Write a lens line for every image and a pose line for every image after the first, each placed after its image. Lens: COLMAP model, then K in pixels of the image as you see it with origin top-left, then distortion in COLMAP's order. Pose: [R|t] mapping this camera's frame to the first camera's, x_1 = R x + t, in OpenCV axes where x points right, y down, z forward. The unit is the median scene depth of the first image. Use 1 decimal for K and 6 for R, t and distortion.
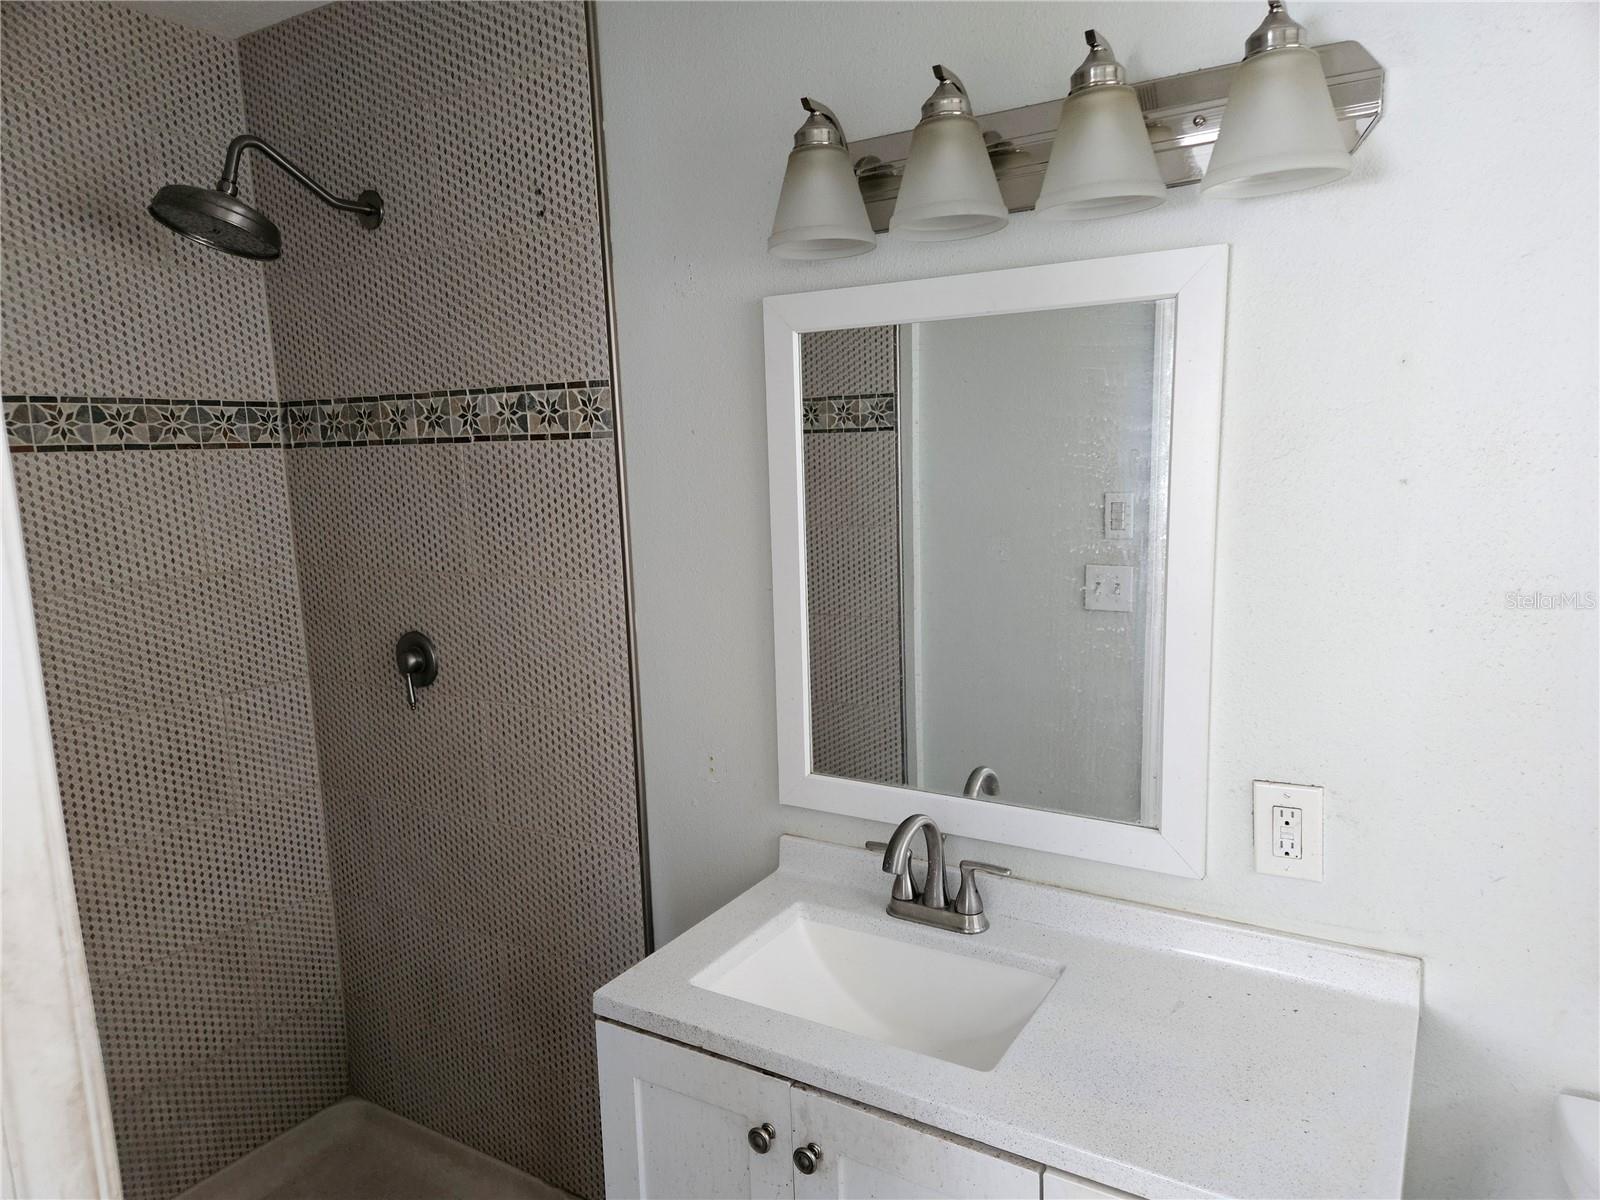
lens RADIAL K [[1078.2, 0, 785.5], [0, 1078.2, 594.2], [0, 0, 1]] dist [0.105296, -0.084865]
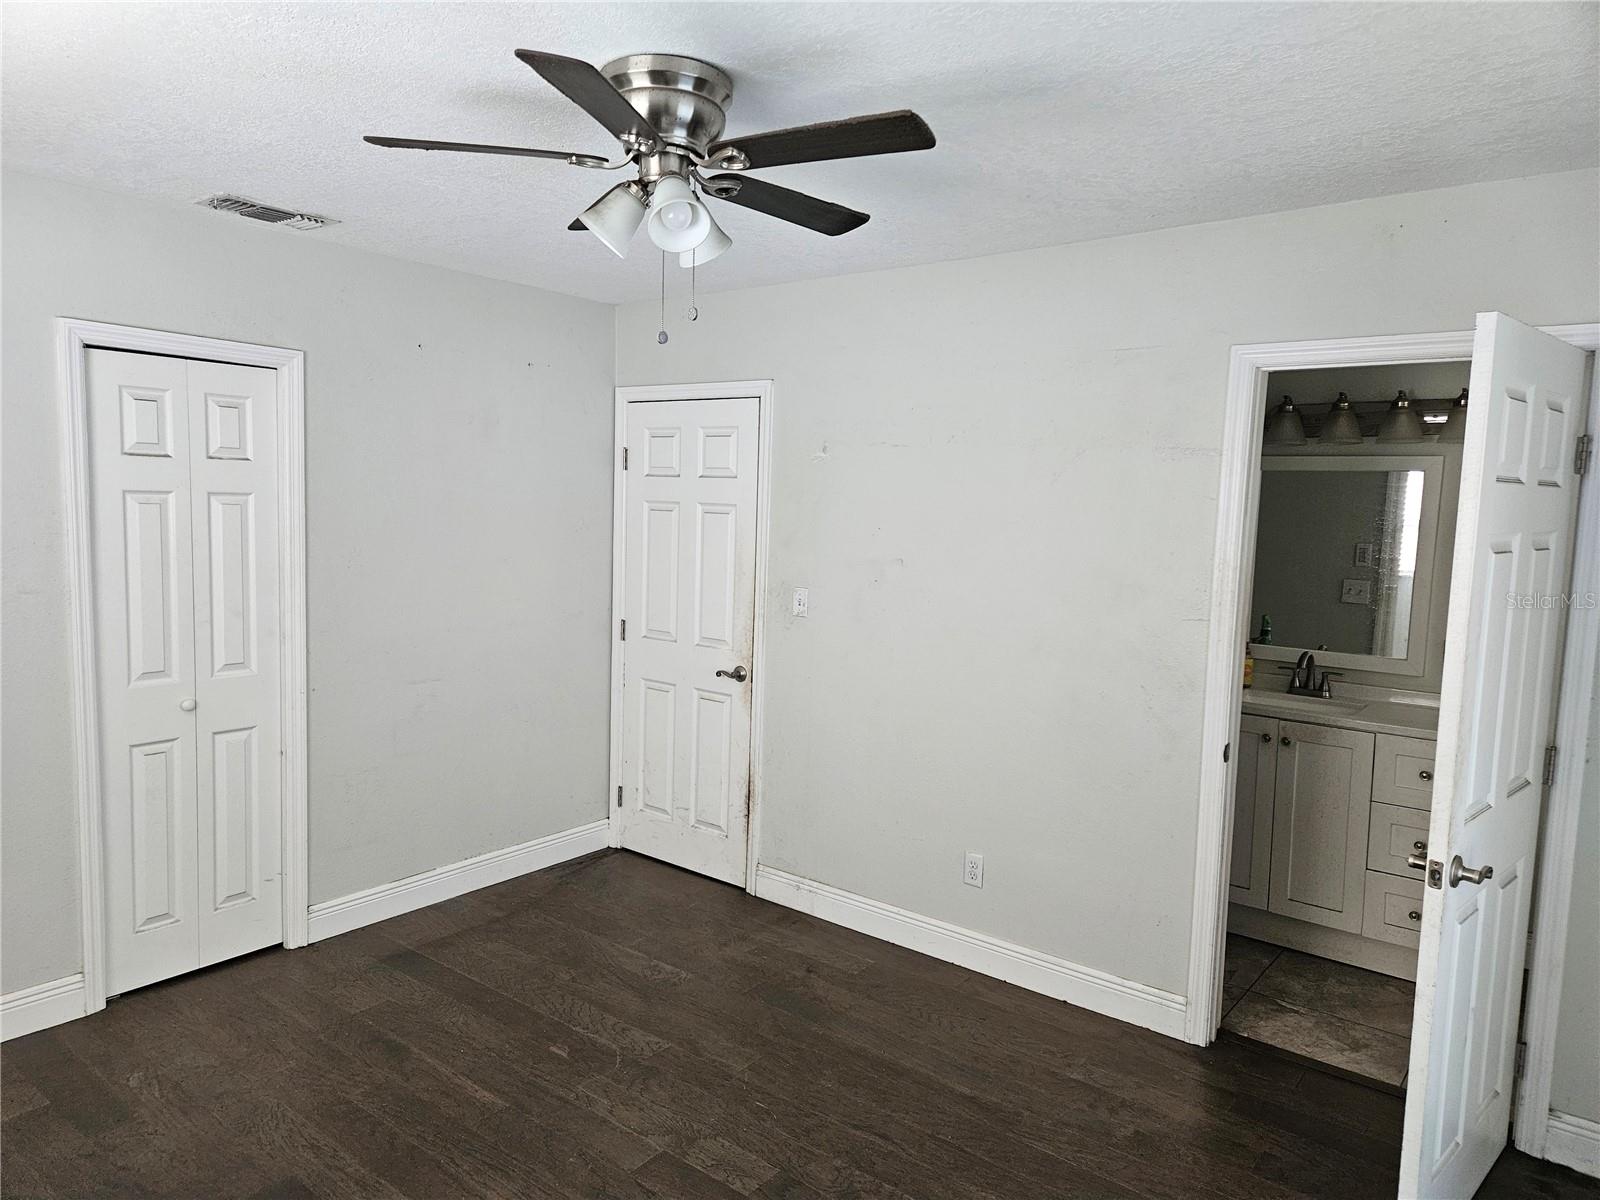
lens RADIAL K [[1078.2, 0, 785.5], [0, 1078.2, 594.2], [0, 0, 1]] dist [0.105296, -0.084865]
pose [[0.993612, 0.048524, -0.101890, -0.847172], [-0.055853, 0.995957, -0.070357, 0.318786], [0.098064, 0.075599, 0.992305, -1.730188]]
